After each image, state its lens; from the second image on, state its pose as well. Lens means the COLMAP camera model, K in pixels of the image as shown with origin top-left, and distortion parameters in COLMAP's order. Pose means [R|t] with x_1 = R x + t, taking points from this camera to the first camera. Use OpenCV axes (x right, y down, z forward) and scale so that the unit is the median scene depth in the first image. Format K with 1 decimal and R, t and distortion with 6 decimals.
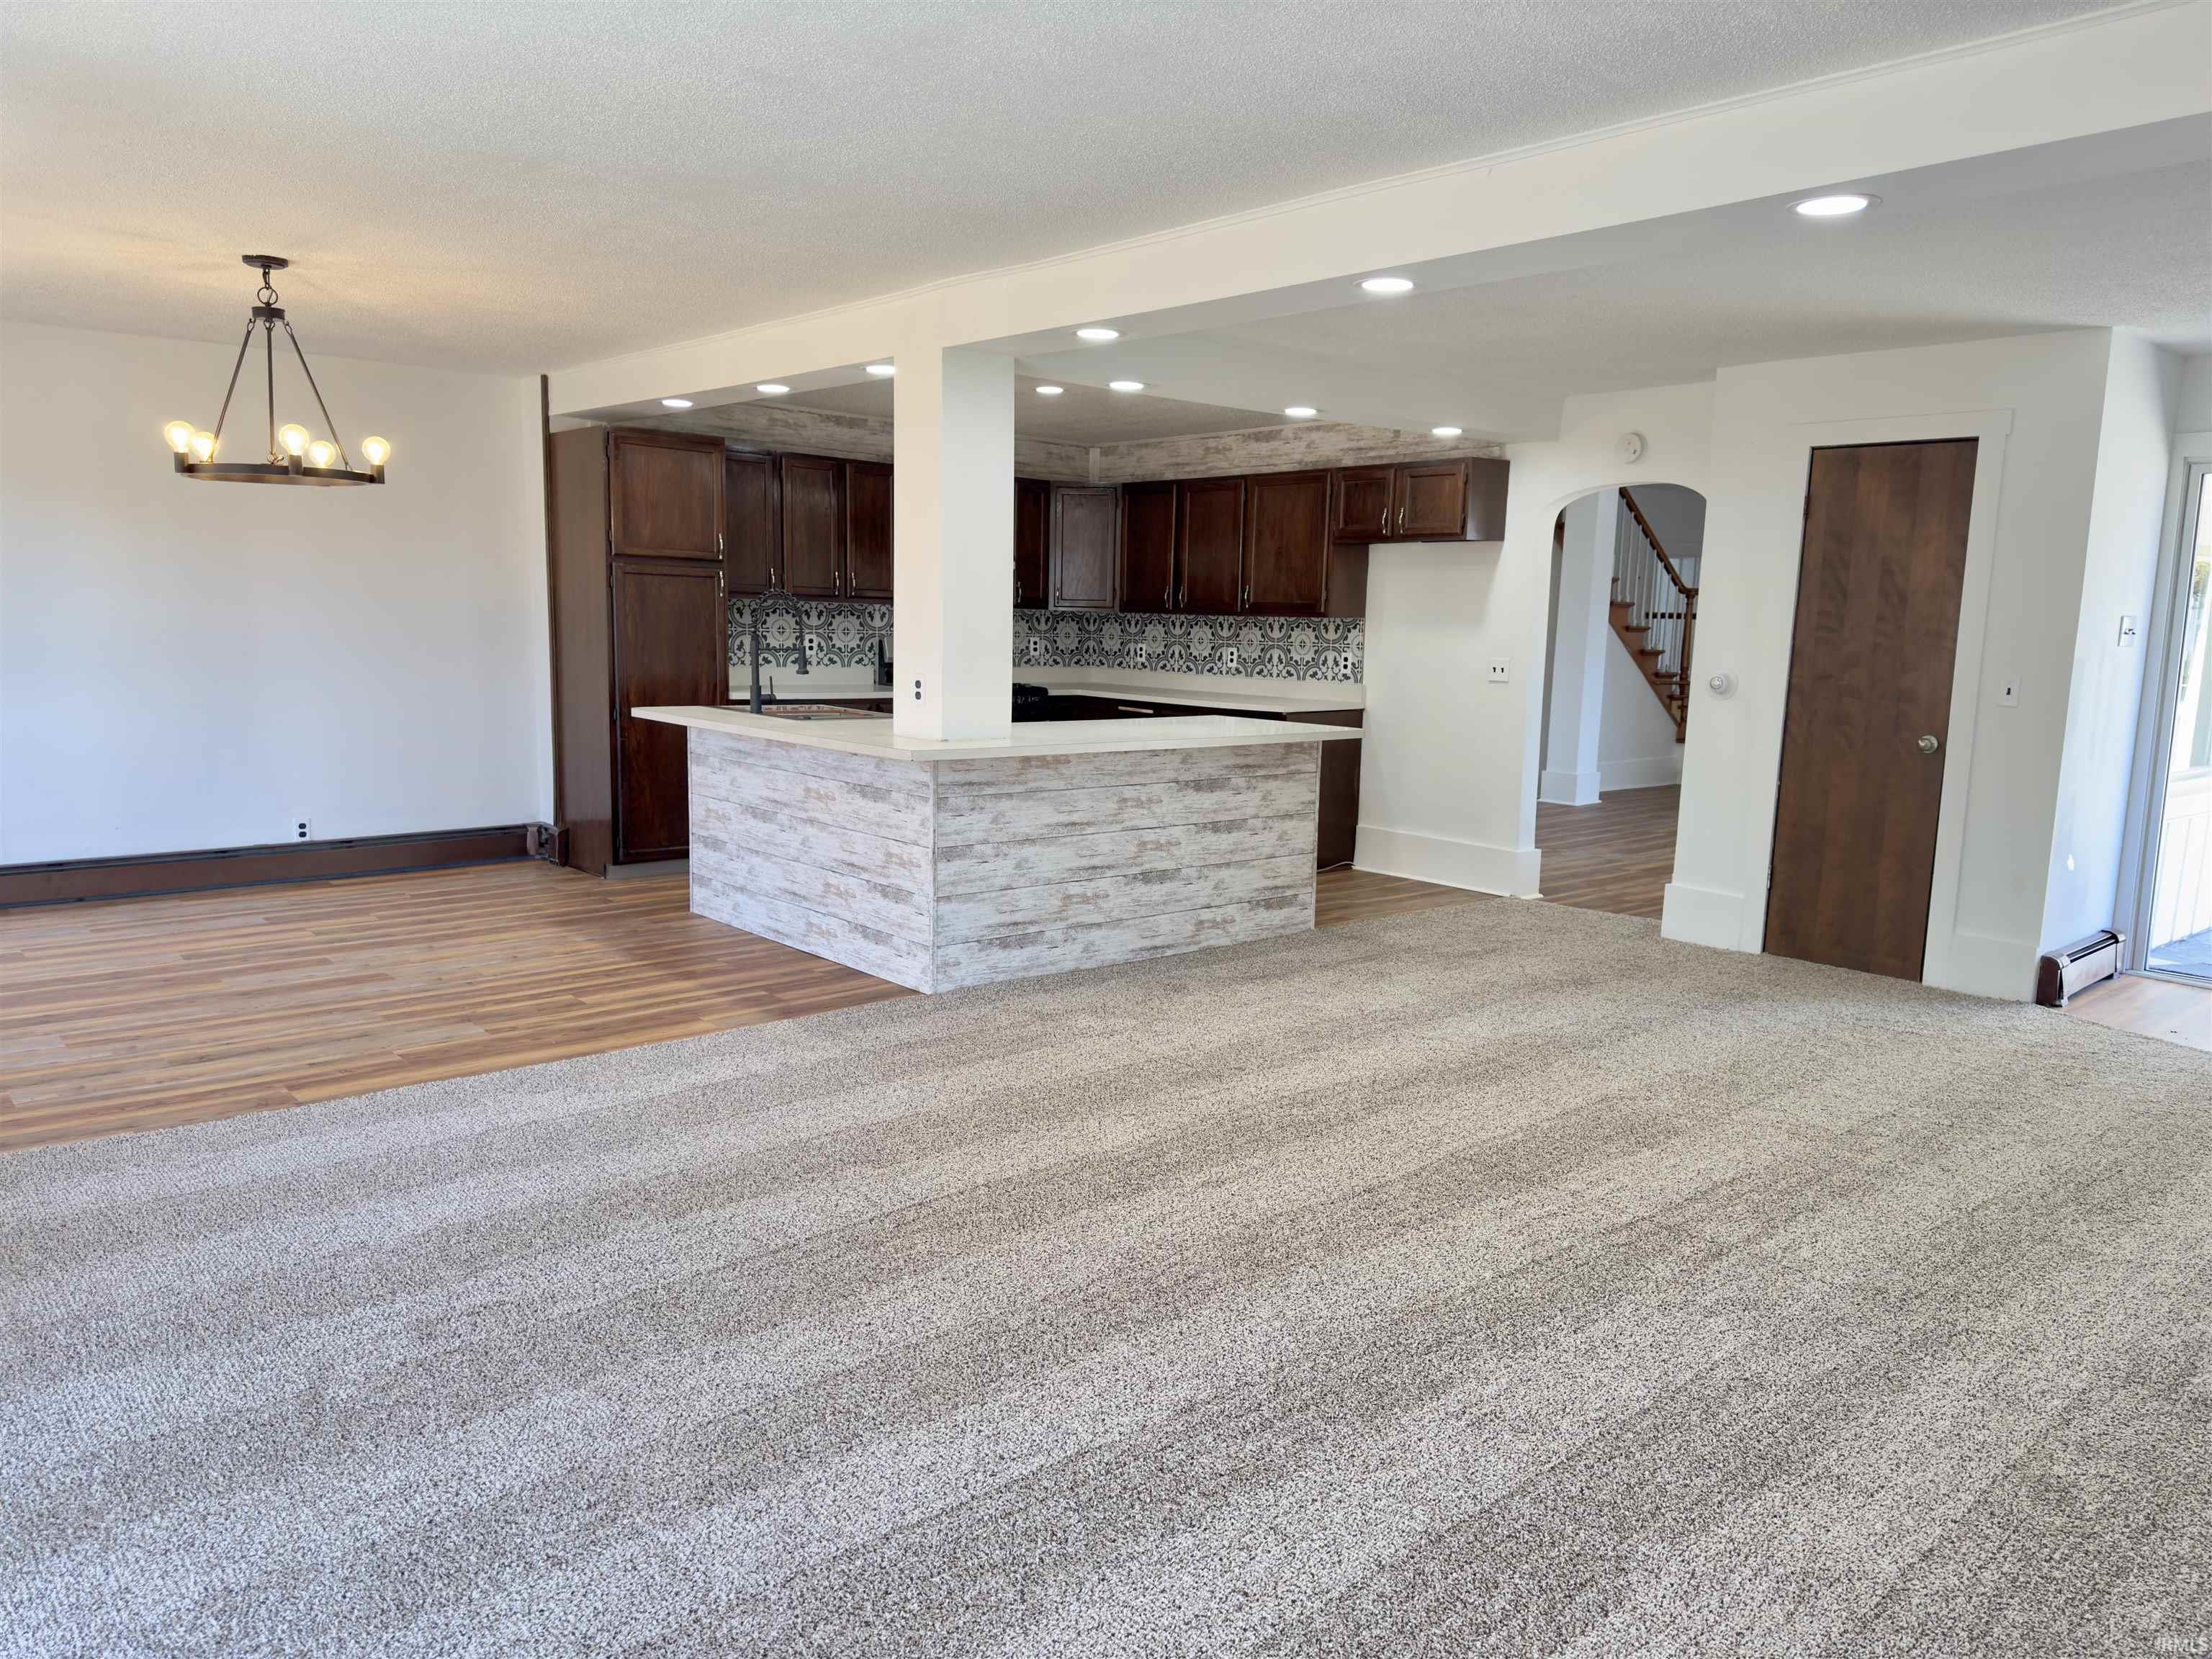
lens RADIAL K [[1544.8, 0, 1106.0], [0, 1544.8, 829.5], [0, 0, 1]] dist [0.163322, -0.292953]
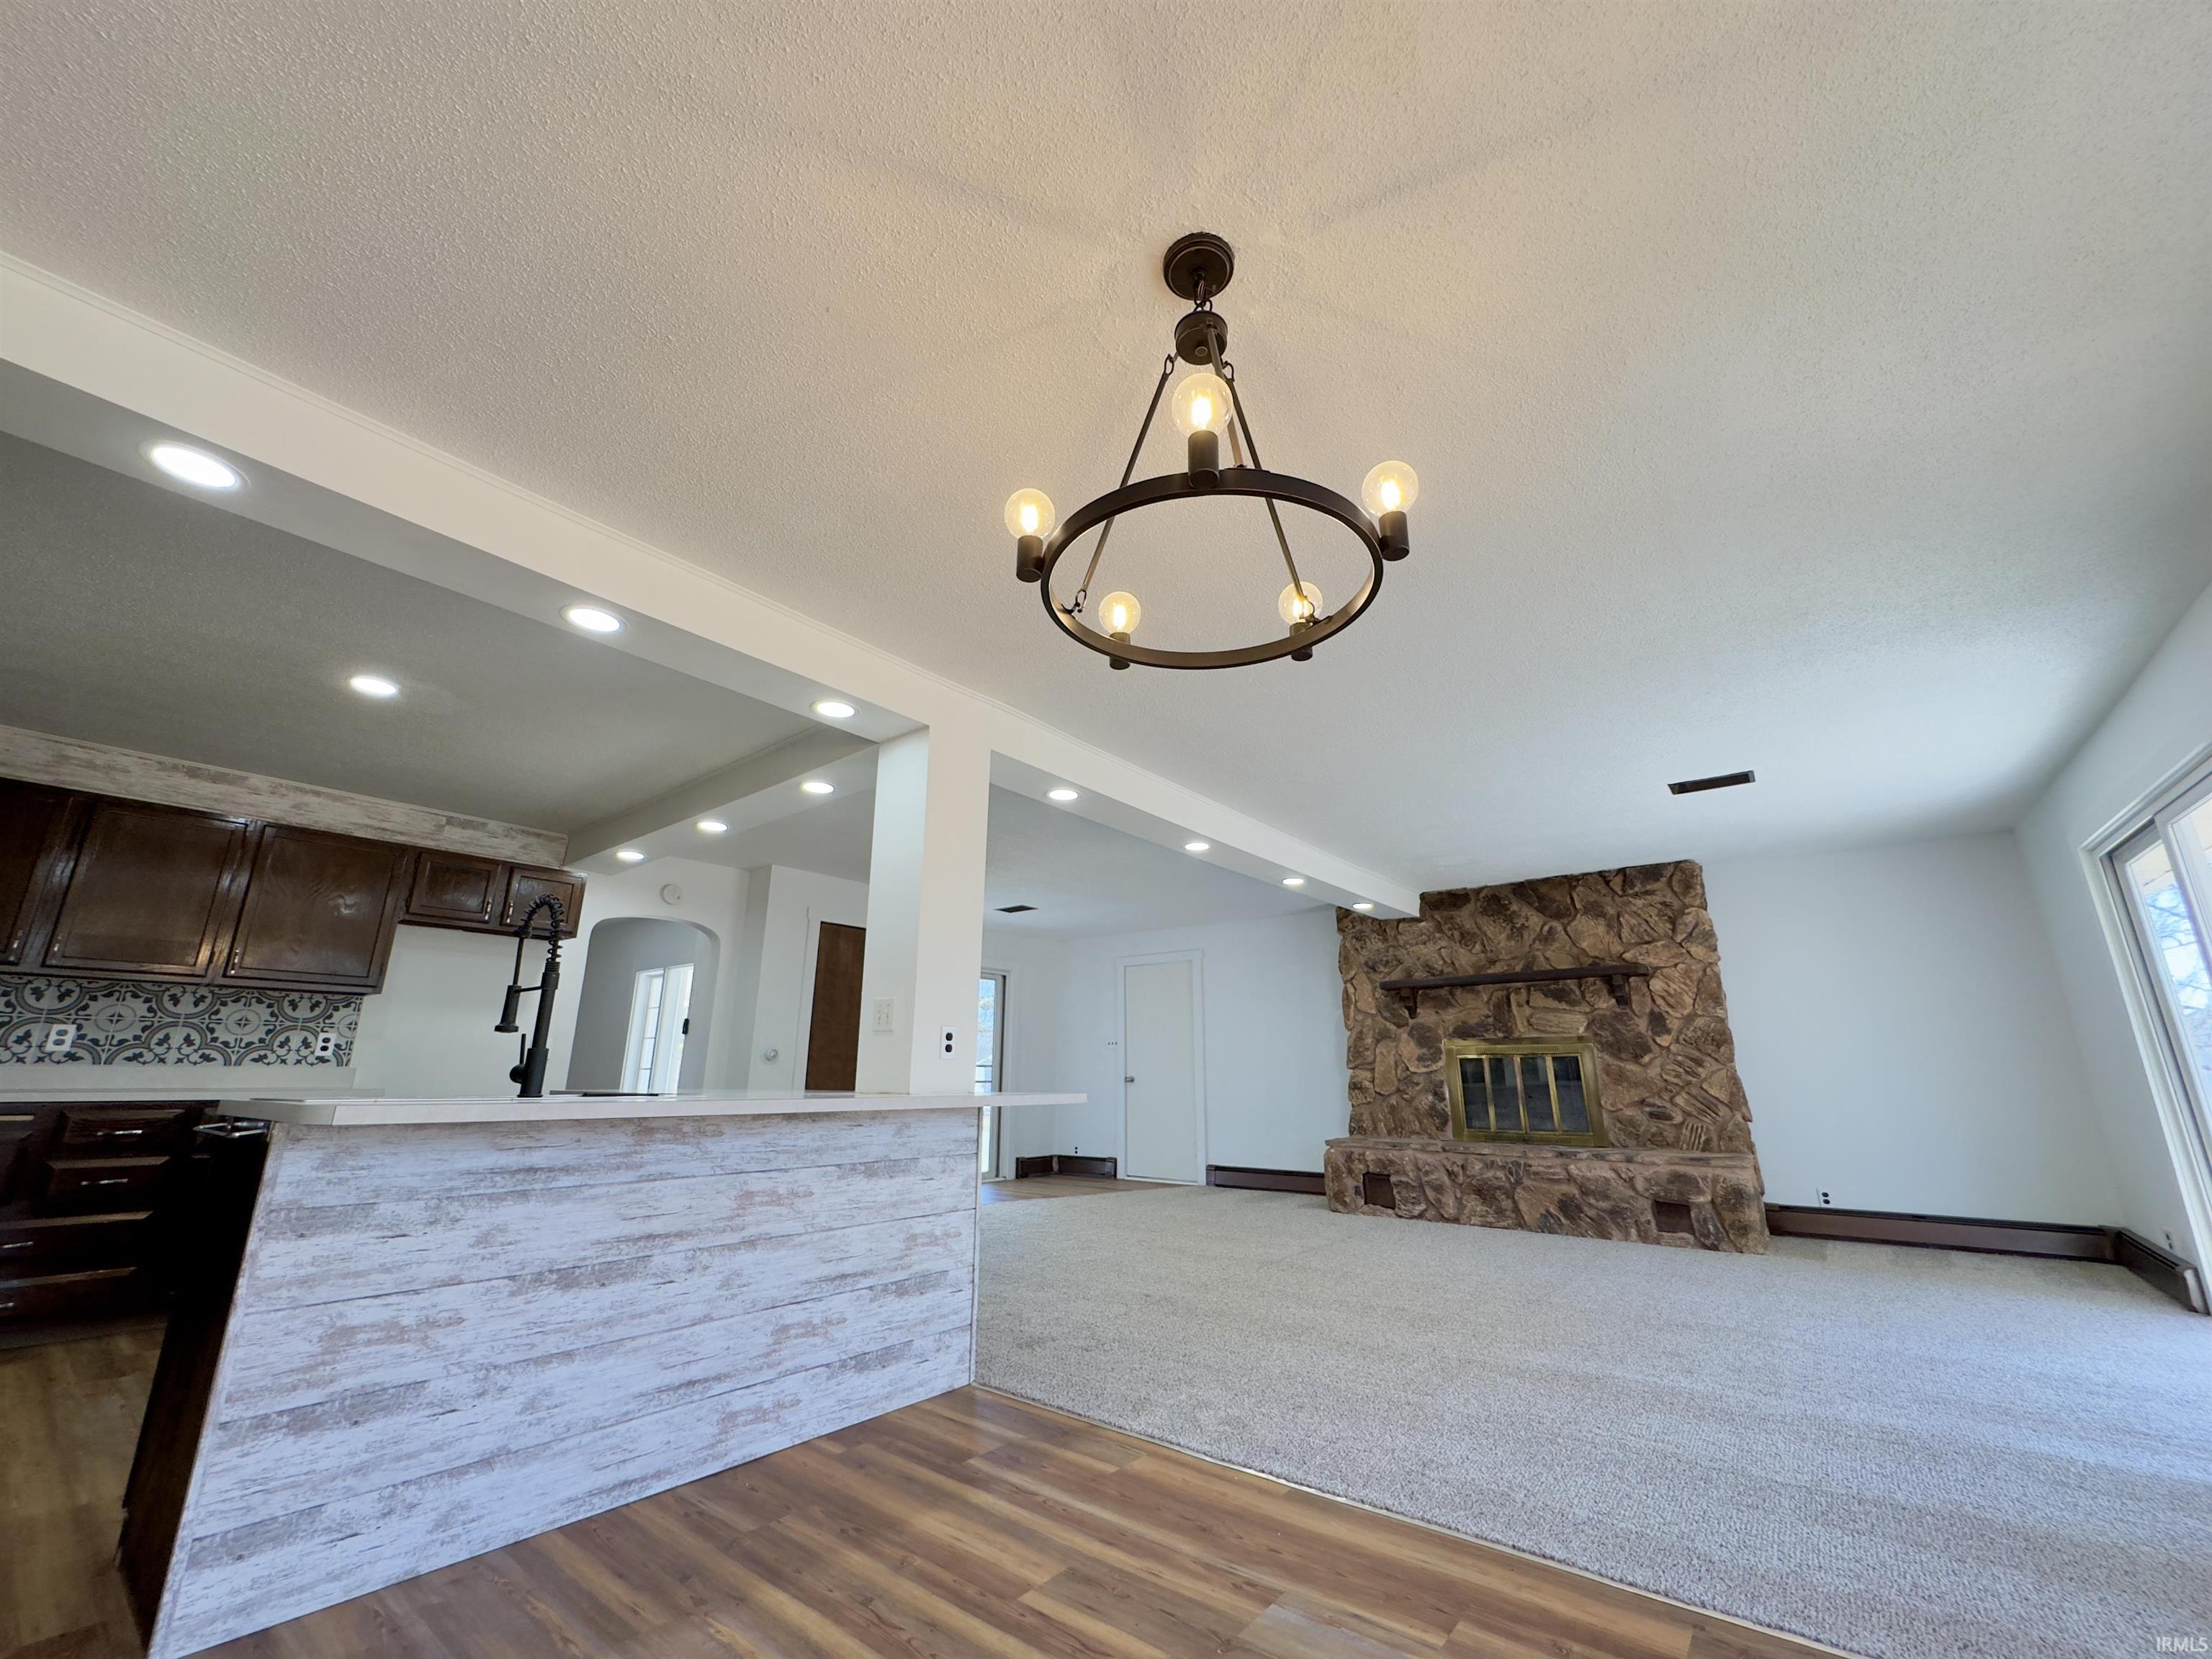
lens RADIAL K [[879.7, 0, 1104.4], [0, 879.7, 831.7], [0, 0, 1]] dist [-0.001834, 0.000099]
pose [[-0.179629, 0.242860, 0.953285, -0.639002], [0.131433, 0.966284, -0.221406, -0.075085], [-0.974915, 0.085522, -0.205493, 0.913664]]
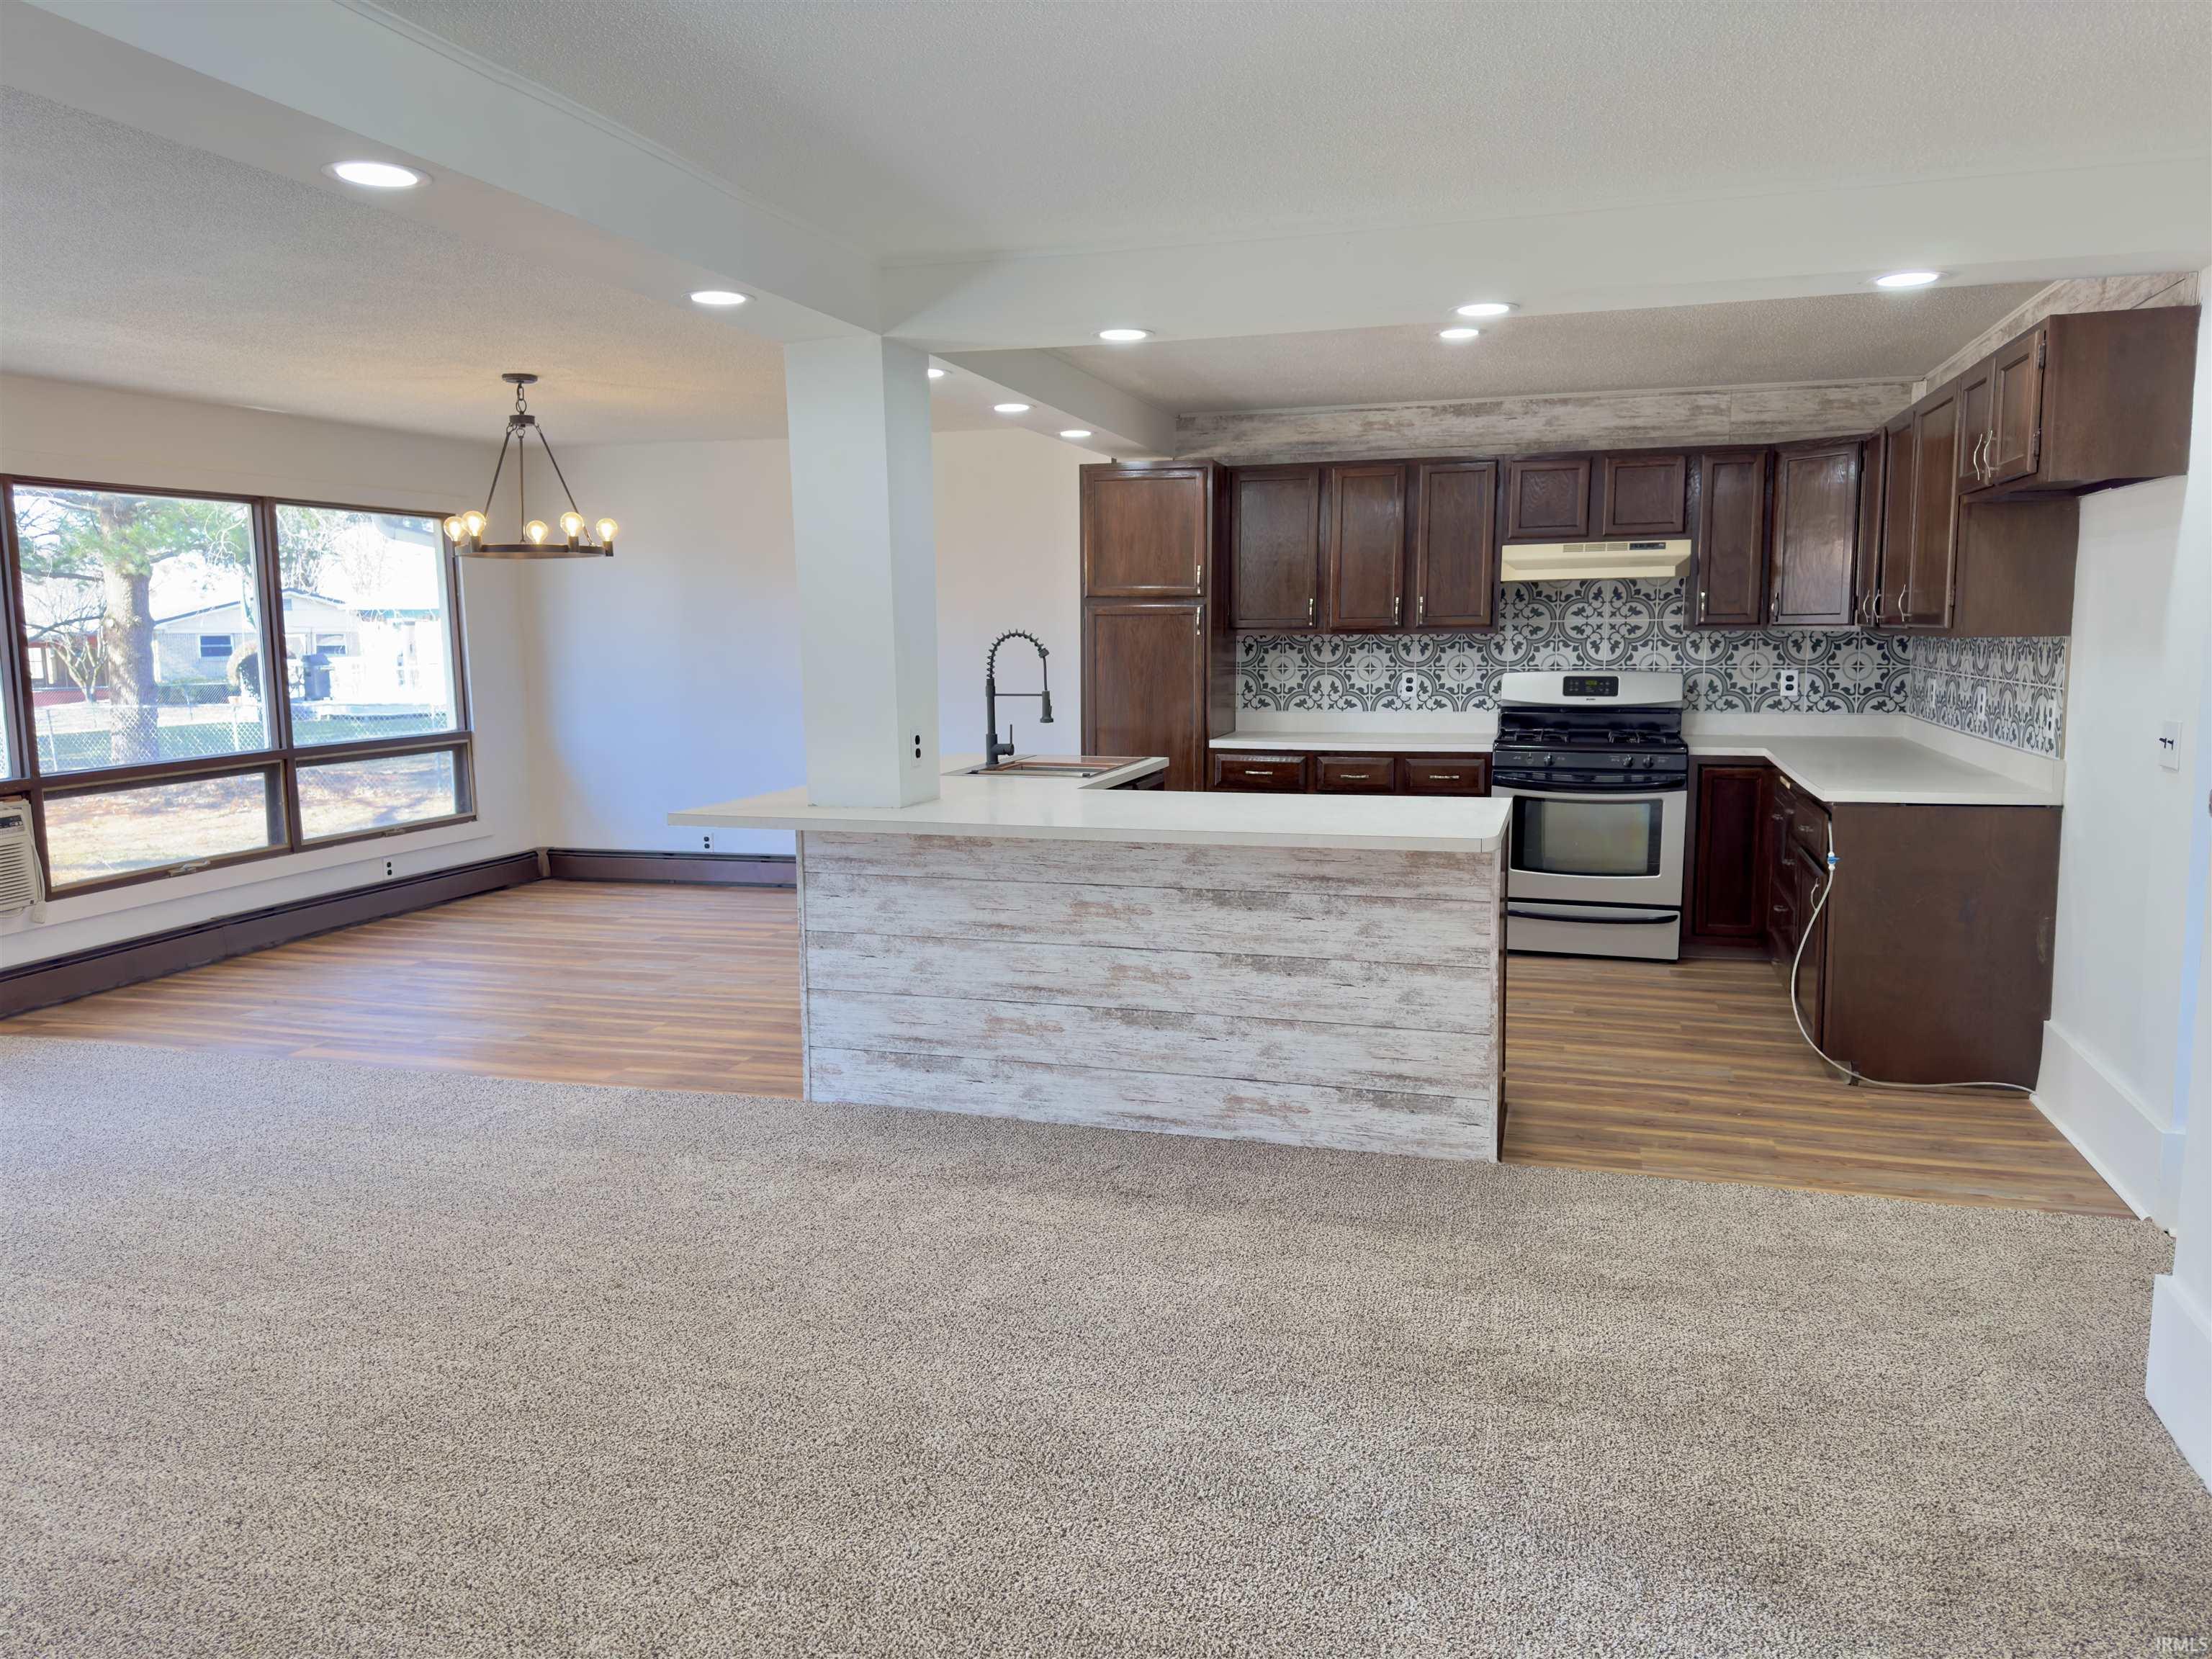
lens RADIAL K [[1544.8, 0, 1106.0], [0, 1544.8, 829.5], [0, 0, 1]] dist [0.163322, -0.292953]
pose [[0.536966, 0.080656, -0.839739, 0.624087], [-0.095361, 0.994842, 0.034575, -0.079790], [0.838197, 0.061512, 0.541888, 0.605327]]
